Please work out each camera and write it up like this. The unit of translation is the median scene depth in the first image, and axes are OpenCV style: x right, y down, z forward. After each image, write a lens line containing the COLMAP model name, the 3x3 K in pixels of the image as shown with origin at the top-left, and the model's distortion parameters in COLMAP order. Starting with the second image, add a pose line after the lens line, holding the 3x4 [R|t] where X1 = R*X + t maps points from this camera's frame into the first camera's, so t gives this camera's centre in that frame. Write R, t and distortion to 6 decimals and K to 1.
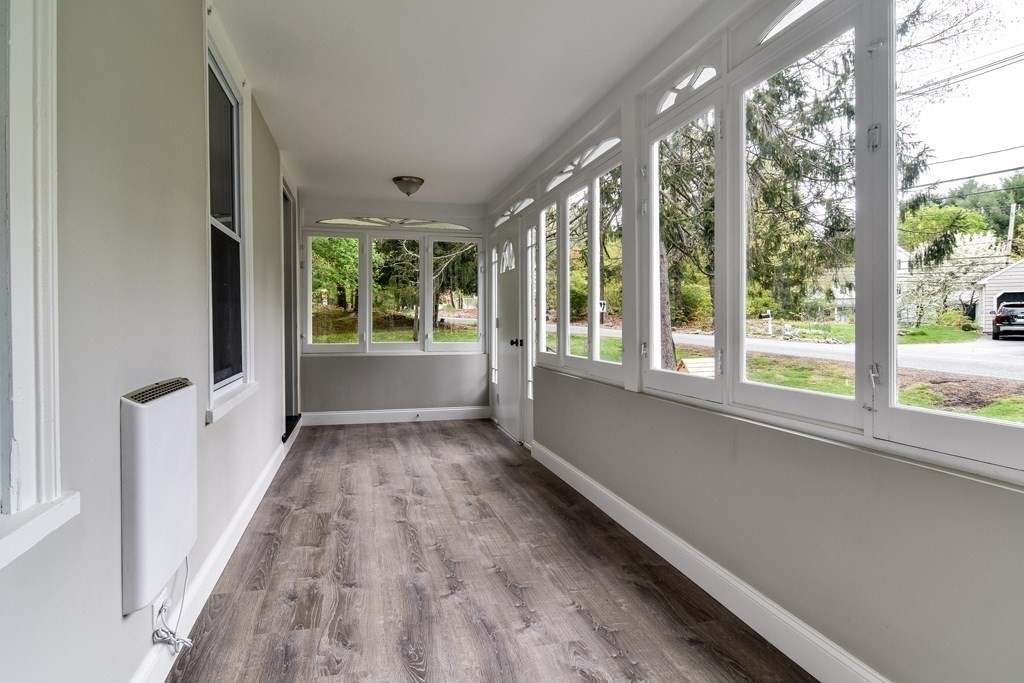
lens RADIAL K [[559.9, 0, 515.4], [0, 559.9, 338.8], [0, 0, 1]] dist [0.003677, -0.001955]
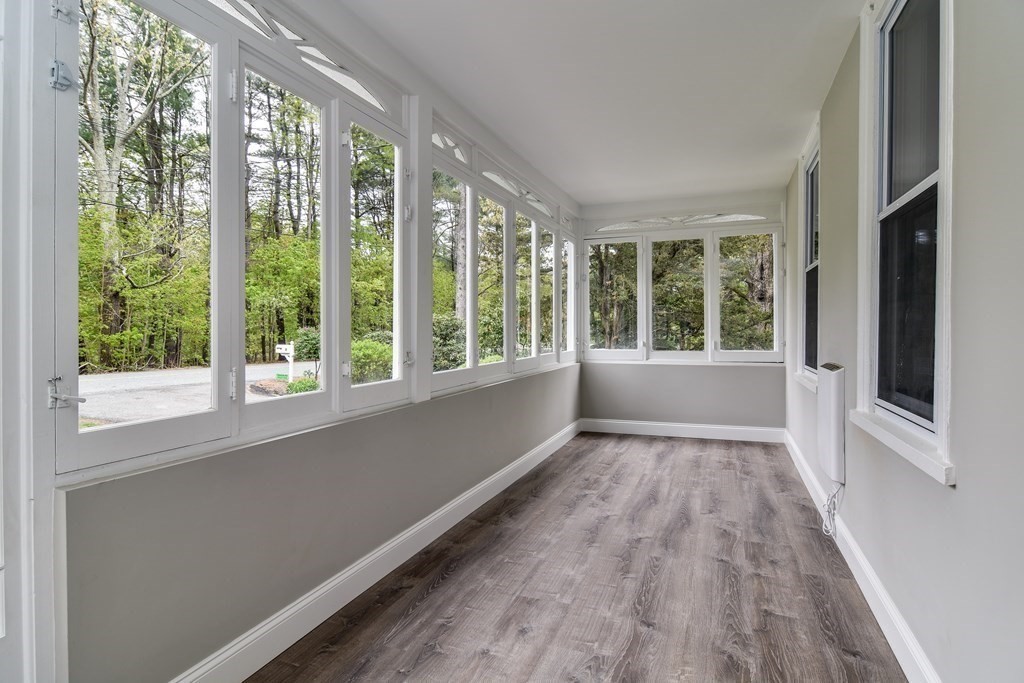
lens RADIAL K [[559.9, 0, 515.5], [0, 559.9, 332.9], [0, 0, 1]] dist [0.003677, -0.001955]
pose [[-0.808424, -0.002650, 0.588594, -0.549376], [0.022614, 0.999112, 0.035558, -0.059244], [-0.588166, 0.042056, -0.807646, 1.890822]]
